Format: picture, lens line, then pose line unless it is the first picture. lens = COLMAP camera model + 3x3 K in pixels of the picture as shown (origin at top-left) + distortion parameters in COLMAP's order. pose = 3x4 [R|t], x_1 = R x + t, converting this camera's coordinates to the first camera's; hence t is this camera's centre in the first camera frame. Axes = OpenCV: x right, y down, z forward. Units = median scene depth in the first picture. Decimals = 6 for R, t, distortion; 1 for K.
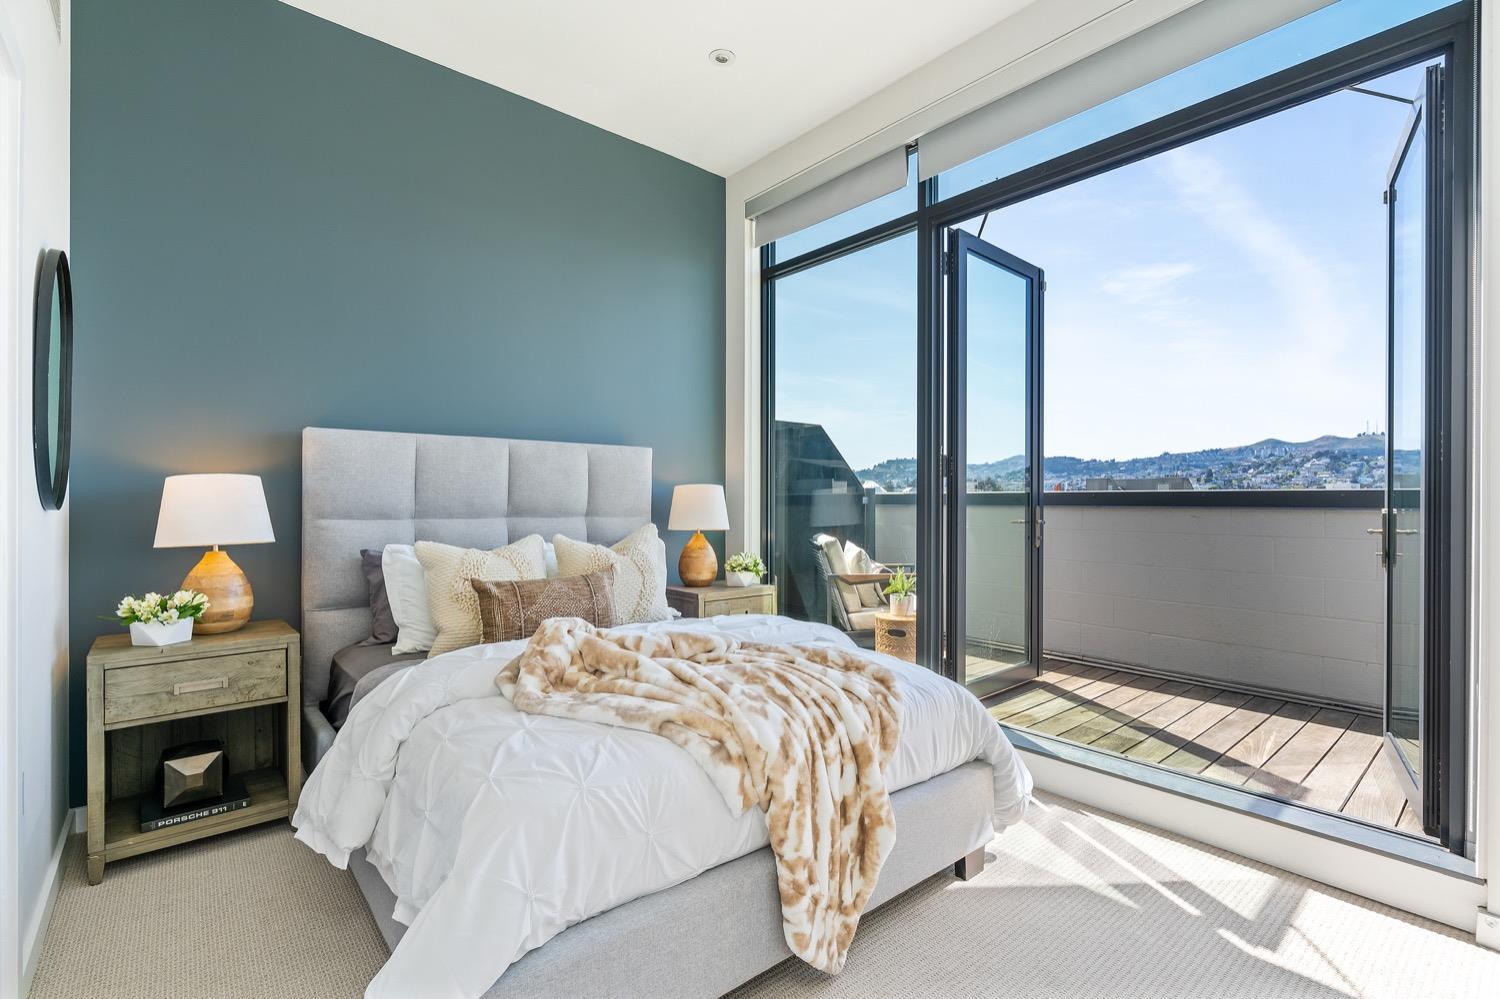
lens RADIAL K [[681.1, 0, 770.9], [0, 681.1, 502.8], [0, 0, 1]] dist [-0.010148, 0.002965]
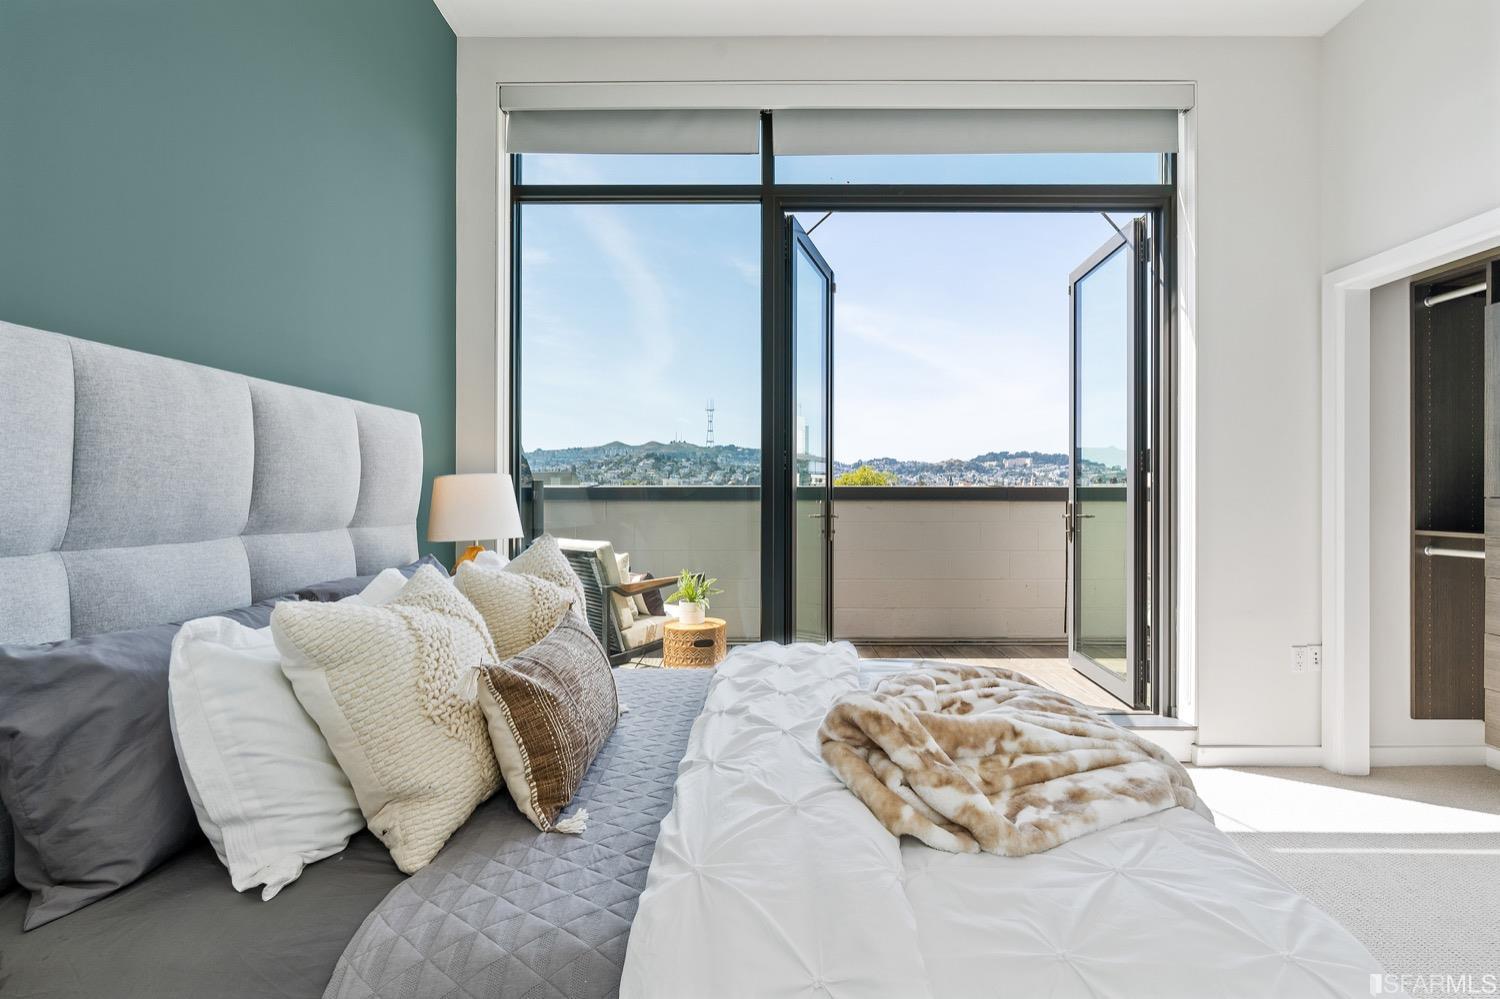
lens RADIAL K [[681.1, 0, 739.9], [0, 681.1, 493.3], [0, 0, 1]] dist [-0.010148, 0.002965]
pose [[0.666198, -0.002747, 0.745770, -0.500241], [0.004493, 0.999990, -0.000330, -0.006810], [-0.745762, 0.003570, 0.666203, 0.402536]]
